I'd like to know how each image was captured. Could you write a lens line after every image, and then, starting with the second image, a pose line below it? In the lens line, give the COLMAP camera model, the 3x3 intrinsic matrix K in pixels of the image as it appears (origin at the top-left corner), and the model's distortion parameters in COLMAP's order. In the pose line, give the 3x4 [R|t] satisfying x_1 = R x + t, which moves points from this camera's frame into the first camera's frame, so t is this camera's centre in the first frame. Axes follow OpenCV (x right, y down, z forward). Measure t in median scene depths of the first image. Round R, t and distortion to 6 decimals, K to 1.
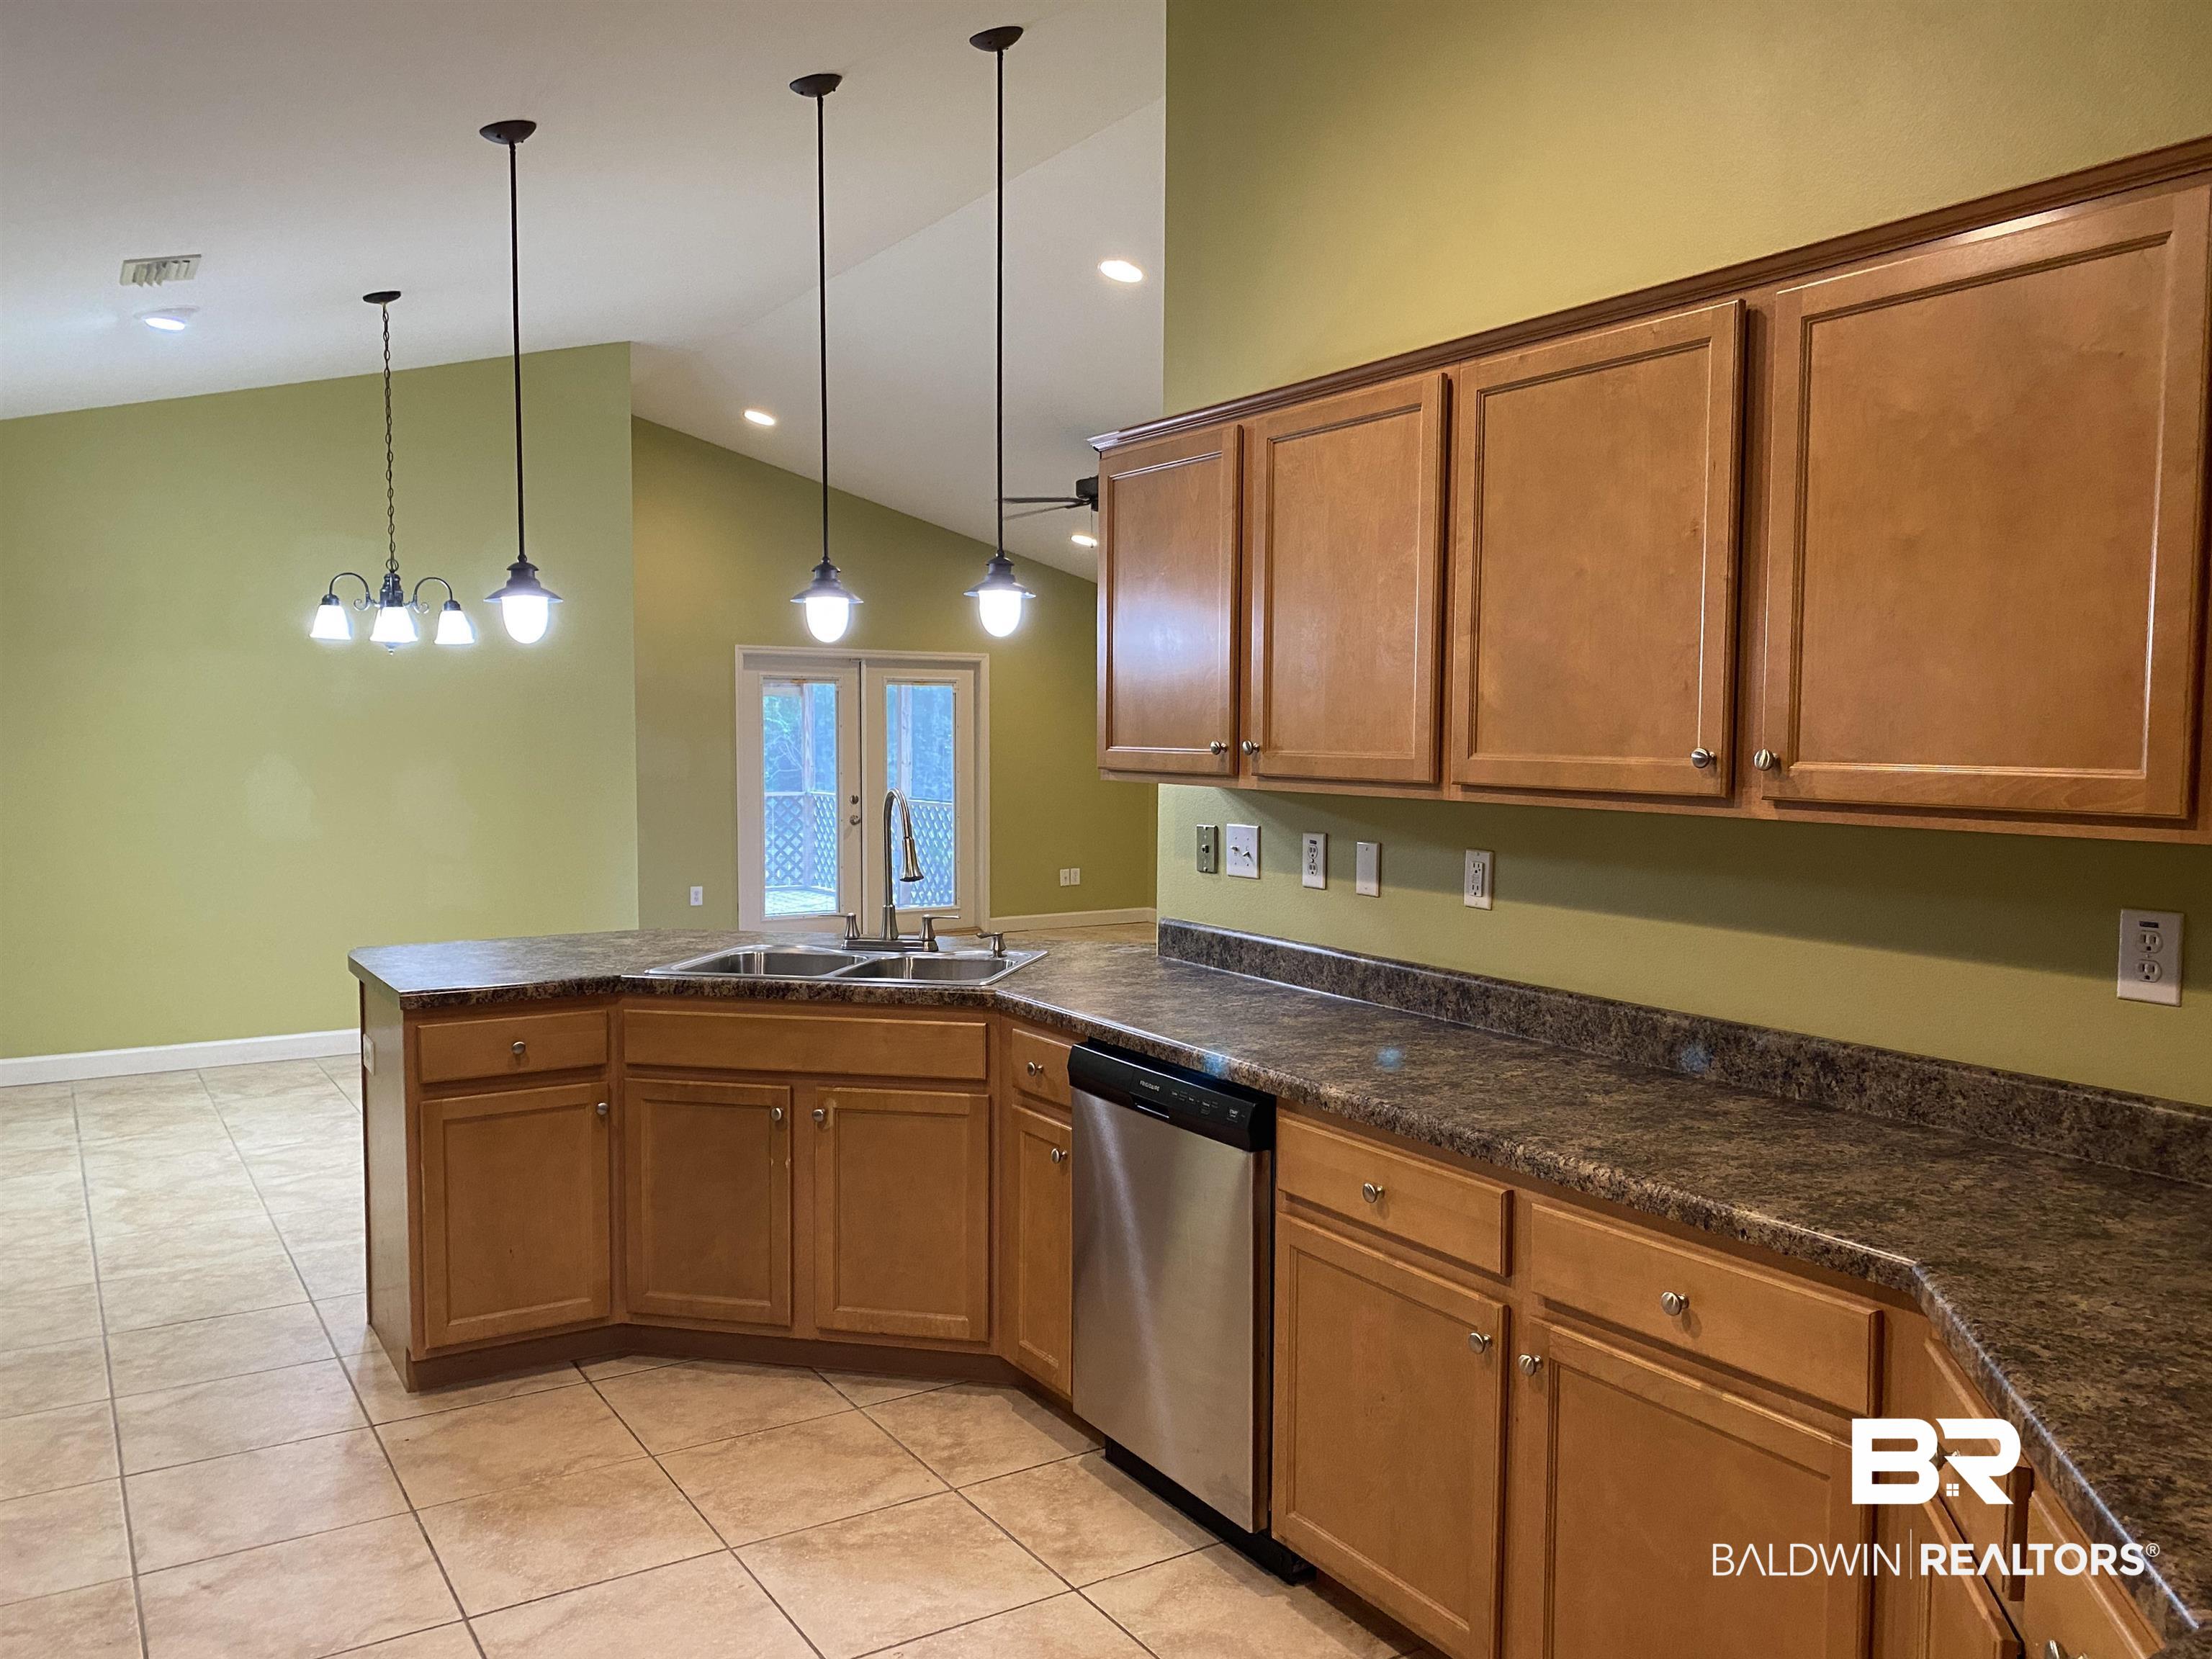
lens RADIAL K [[1701.1, 0, 1096.3], [0, 1701.1, 837.5], [0, 0, 1]] dist [0.042555, -0.028785]
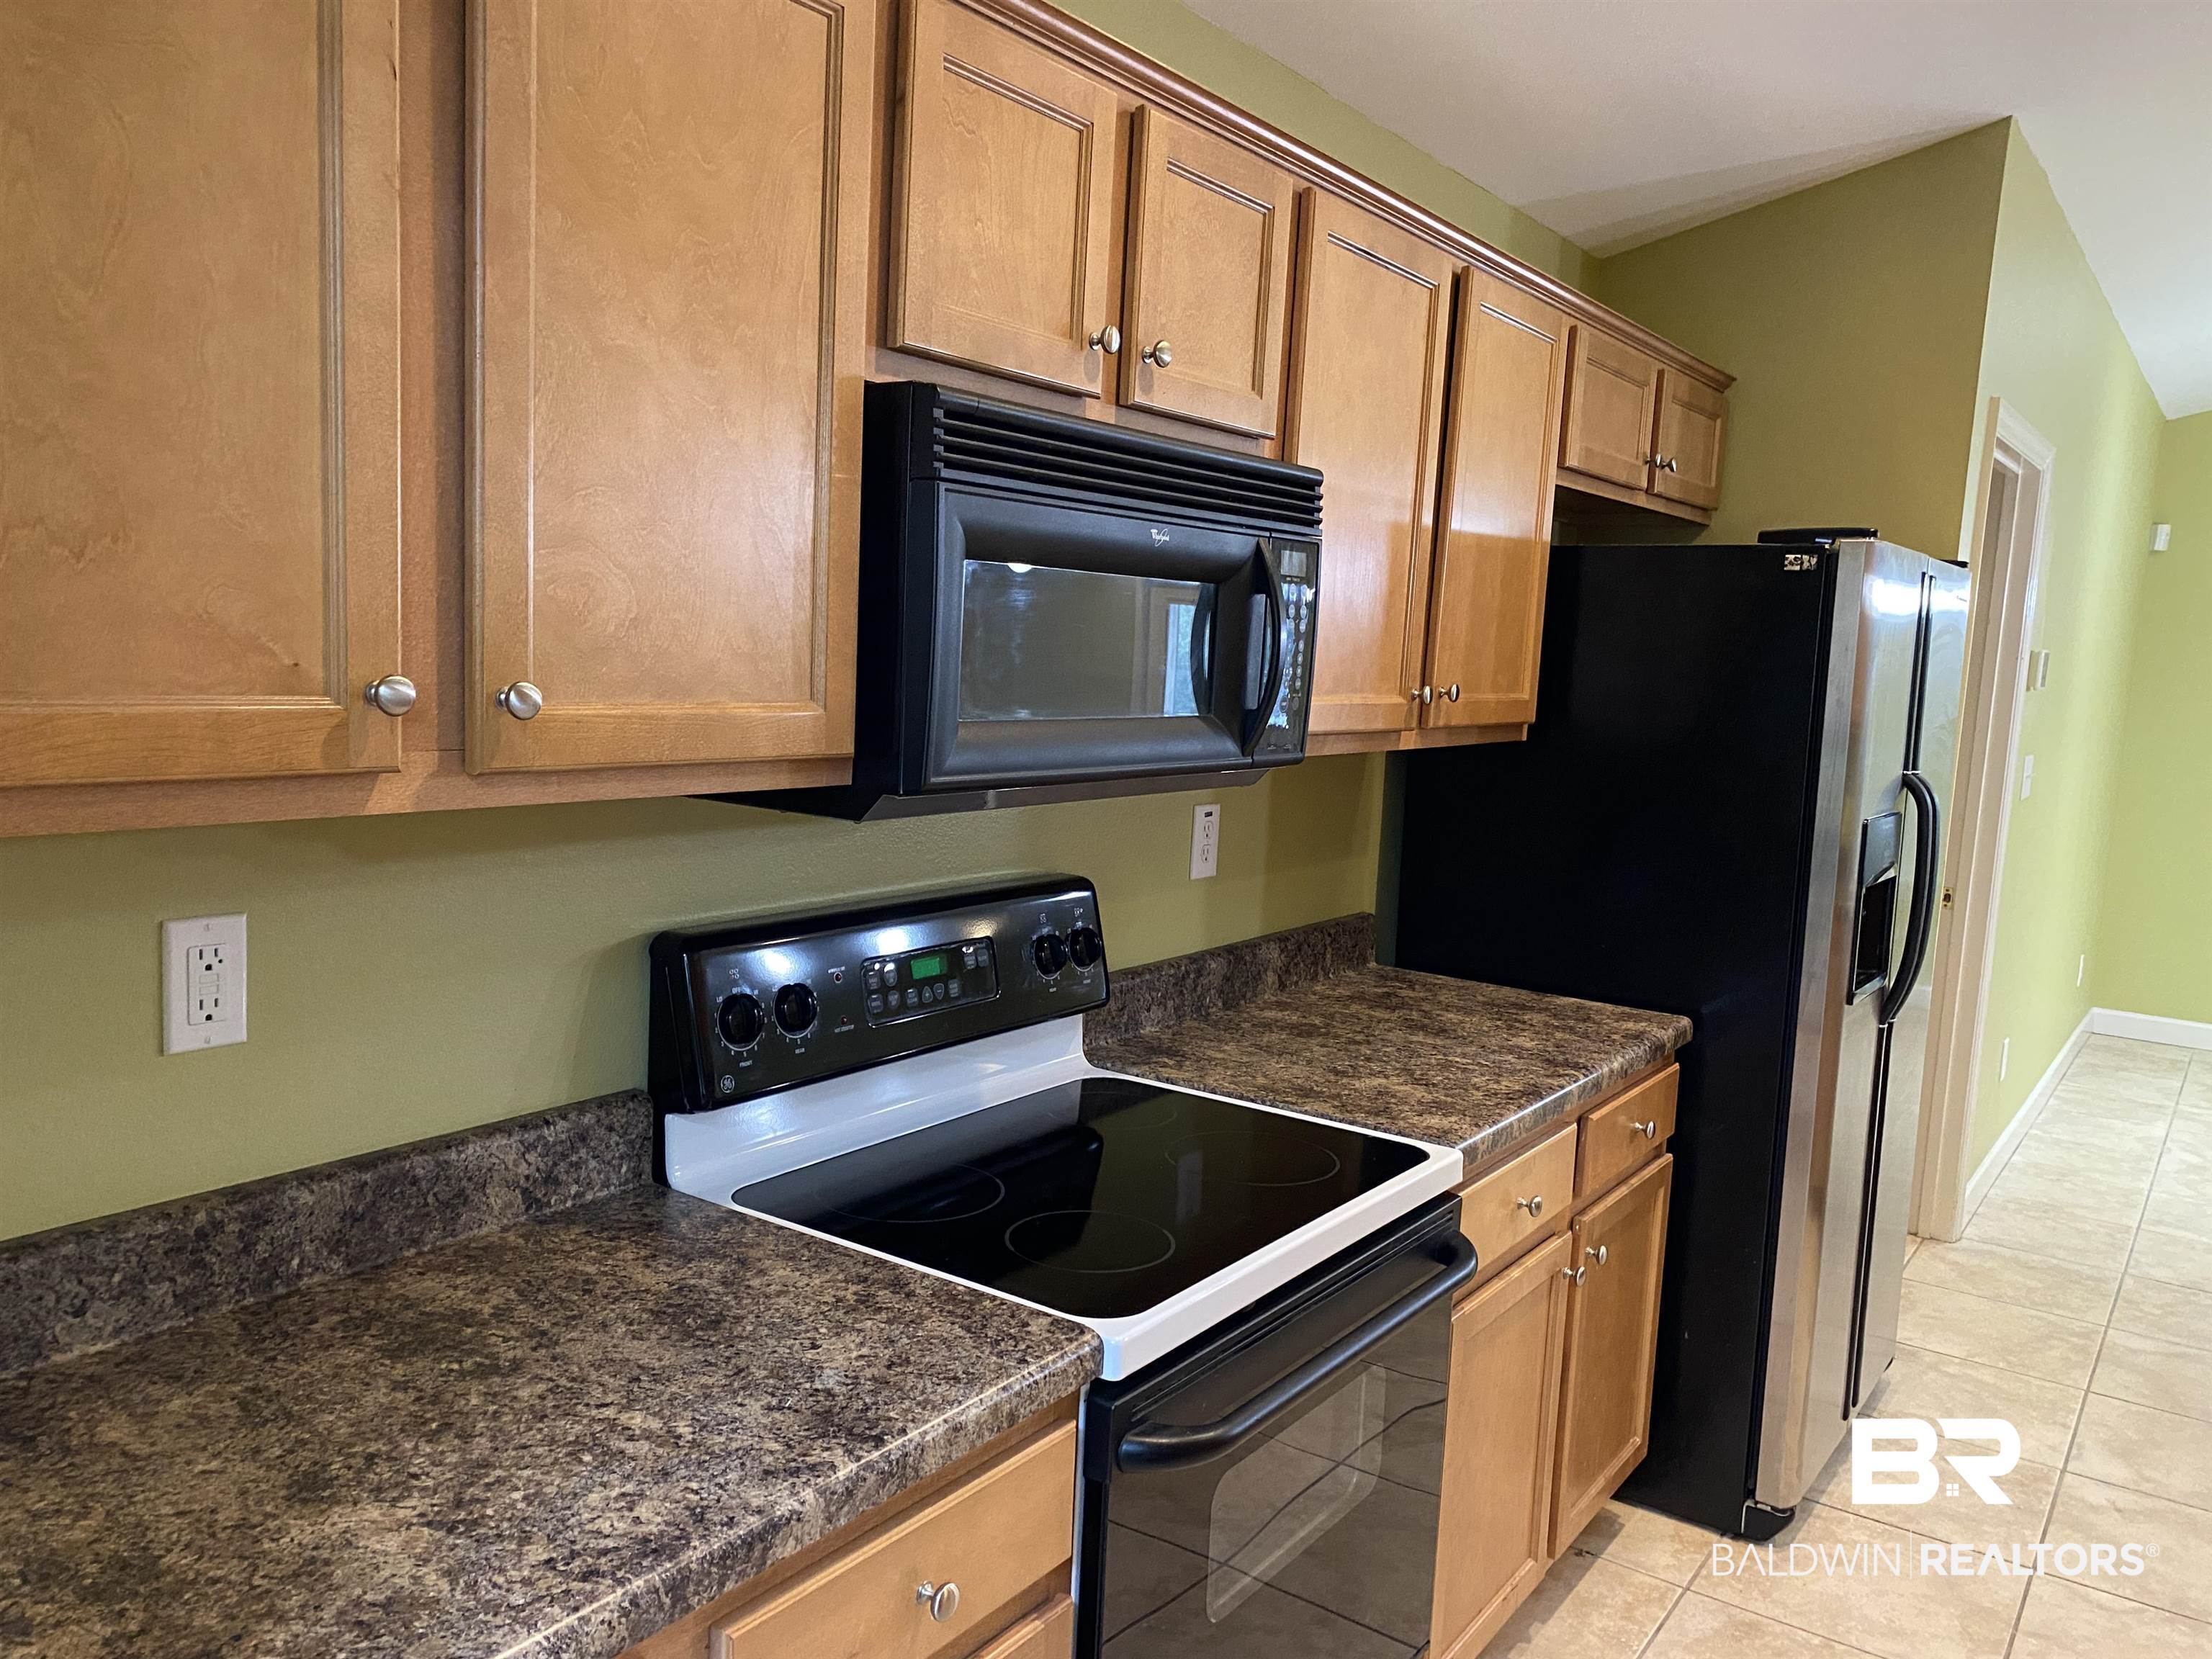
lens RADIAL K [[1701.1, 0, 1105.0], [0, 1701.1, 829.5], [0, 0, 1]] dist [0.042555, -0.028785]
pose [[0.393417, 0.114123, -0.912249, 0.125549], [-0.105204, 0.991336, 0.078646, -0.000601], [0.913321, 0.065032, 0.402015, -0.022800]]
